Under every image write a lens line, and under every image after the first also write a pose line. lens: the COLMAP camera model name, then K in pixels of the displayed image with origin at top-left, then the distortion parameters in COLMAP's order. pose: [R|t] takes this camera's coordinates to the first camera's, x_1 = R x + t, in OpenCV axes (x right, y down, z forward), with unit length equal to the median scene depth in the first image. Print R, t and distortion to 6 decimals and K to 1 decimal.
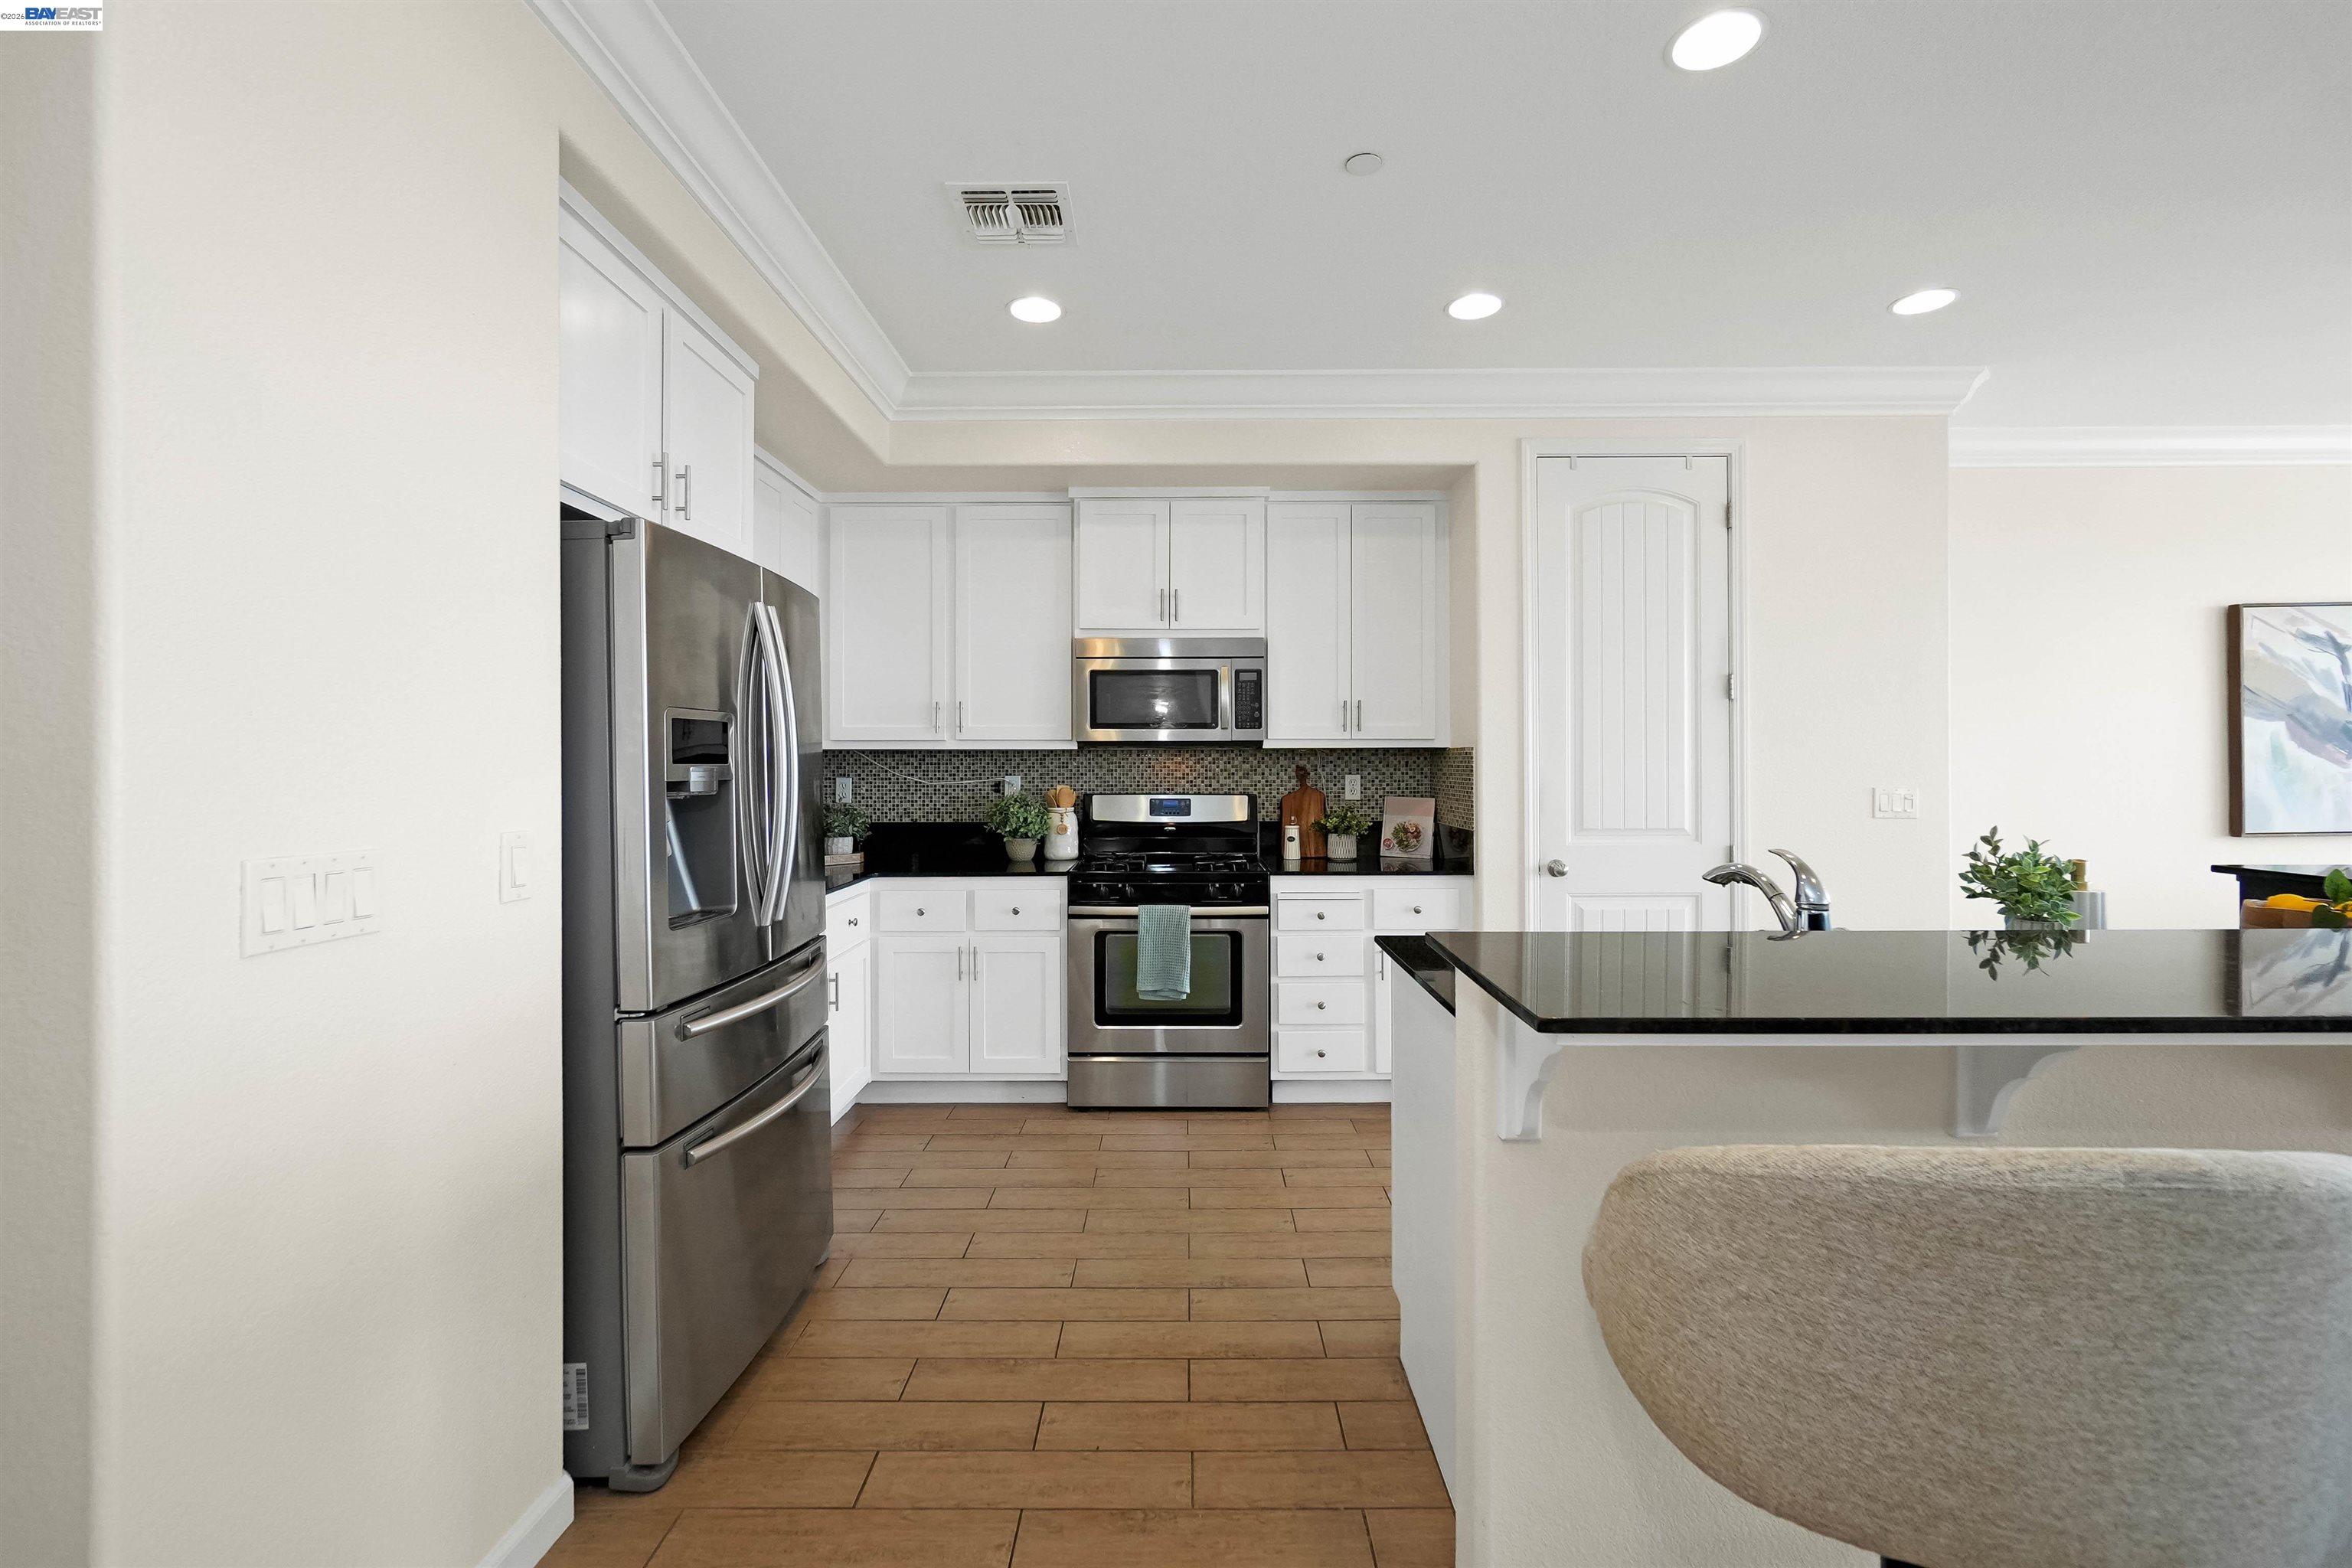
lens RADIAL K [[1019.6, 0, 1179.4], [0, 1019.6, 764.1], [0, 0, 1]] dist [-0.001958, 0.000479]
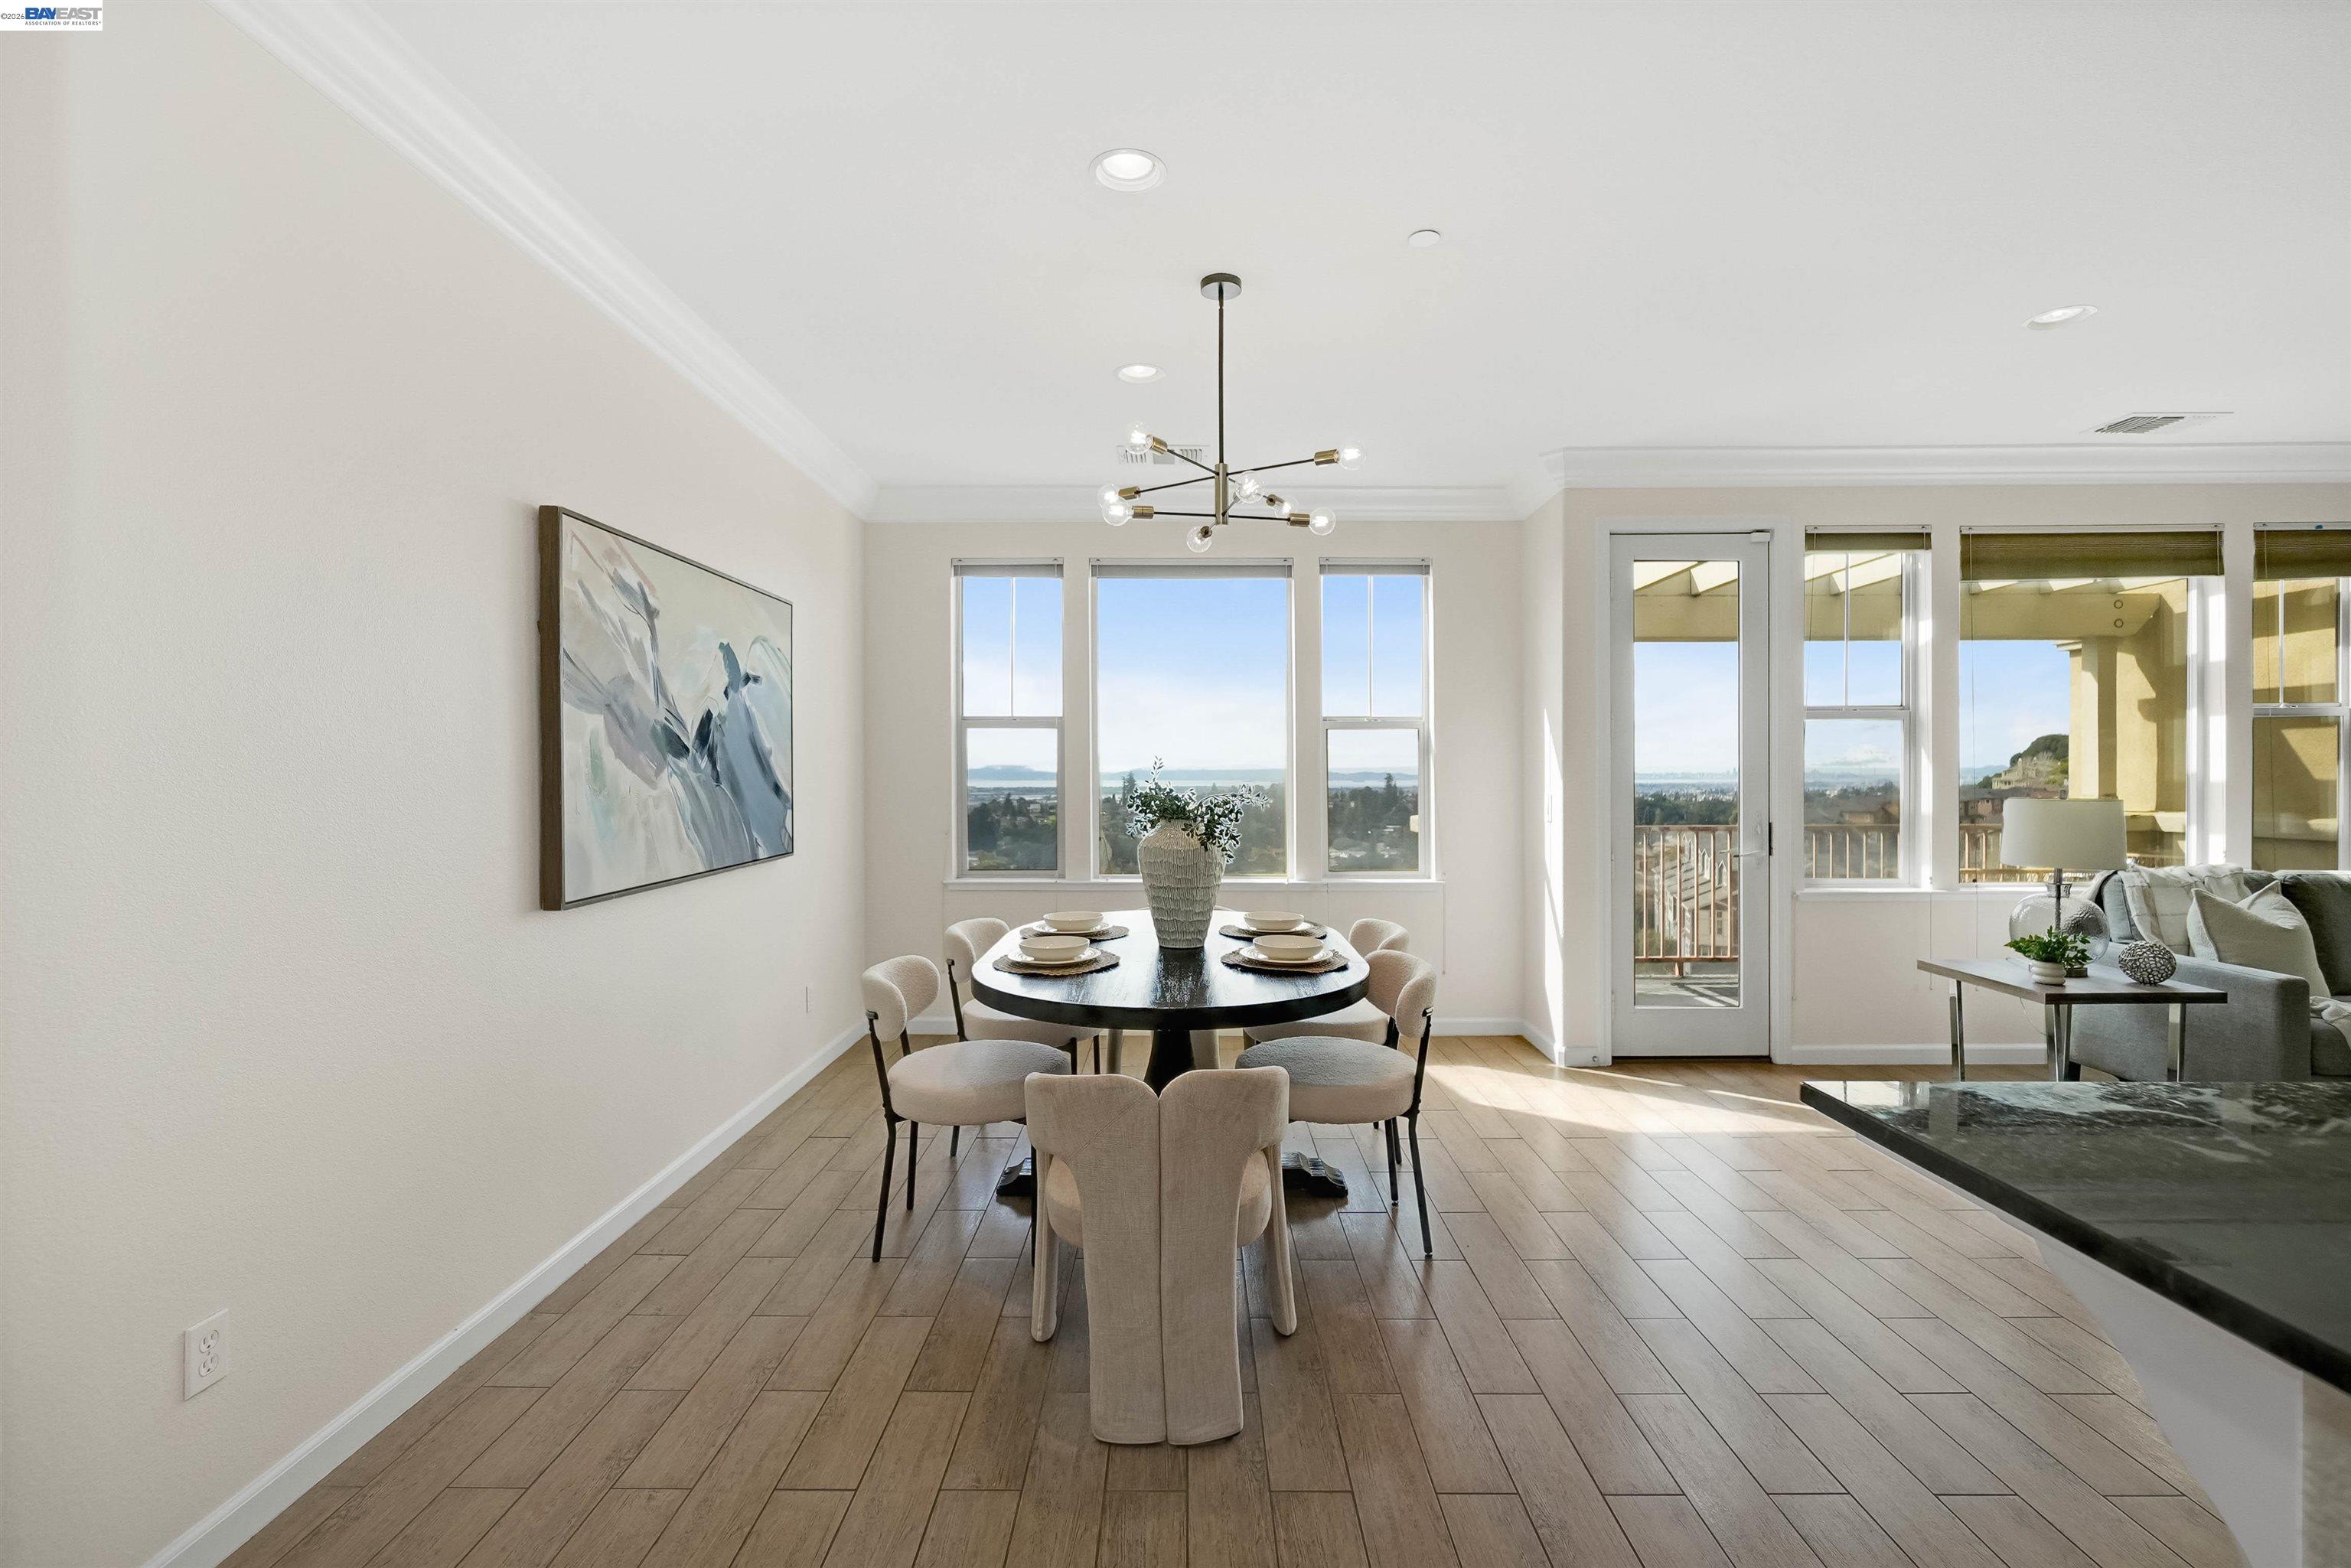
lens RADIAL K [[1018.6, 0, 1175.5], [0, 1018.6, 784.0], [0, 0, 1]] dist [-0.001515, -0.000031]
pose [[0.003761, -0.005119, 0.999980, 0.527922], [0.002669, 0.999983, 0.005109, -0.002046], [-0.999989, 0.002650, 0.003774, 0.737172]]
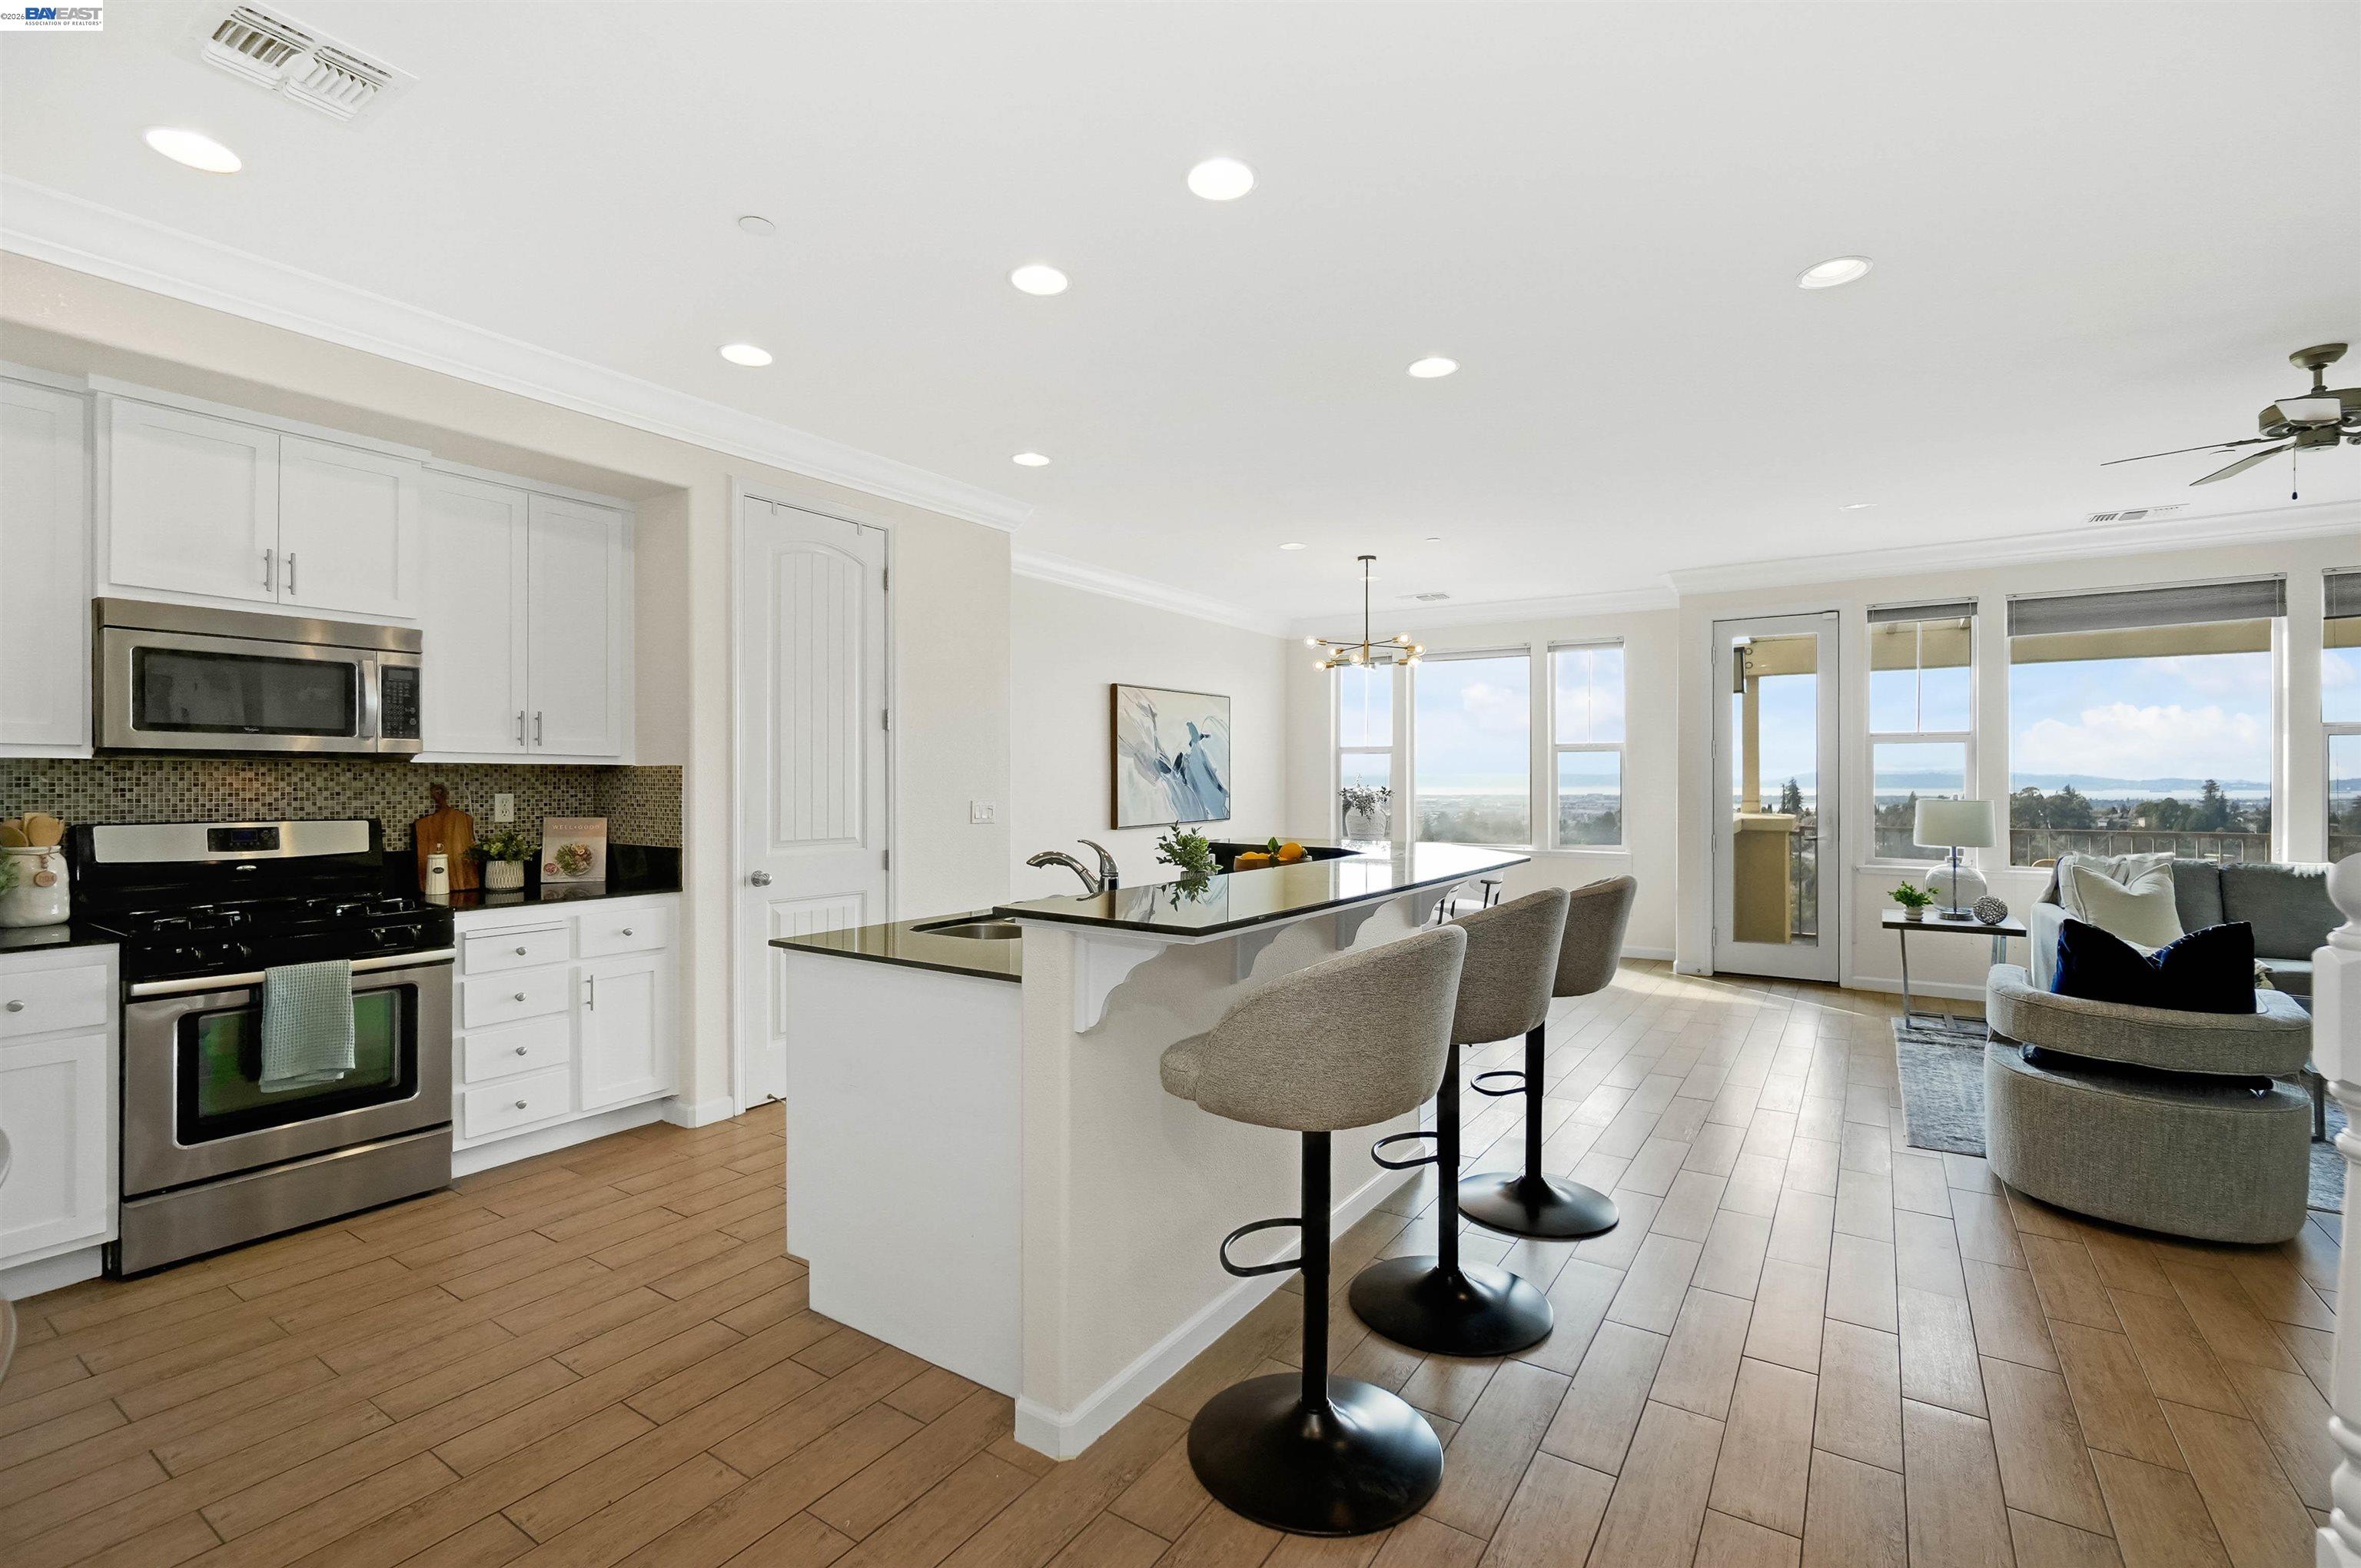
lens RADIAL K [[1049.8, 0, 1185.2], [0, 1049.8, 783.0], [0, 0, 1]] dist [-0.007067, 0.000689]
pose [[0.548436, 0.002550, 0.836189, -0.313614], [-0.002828, 0.999995, -0.001195, 0.000528], [-0.836188, -0.001710, 0.548440, 0.009002]]
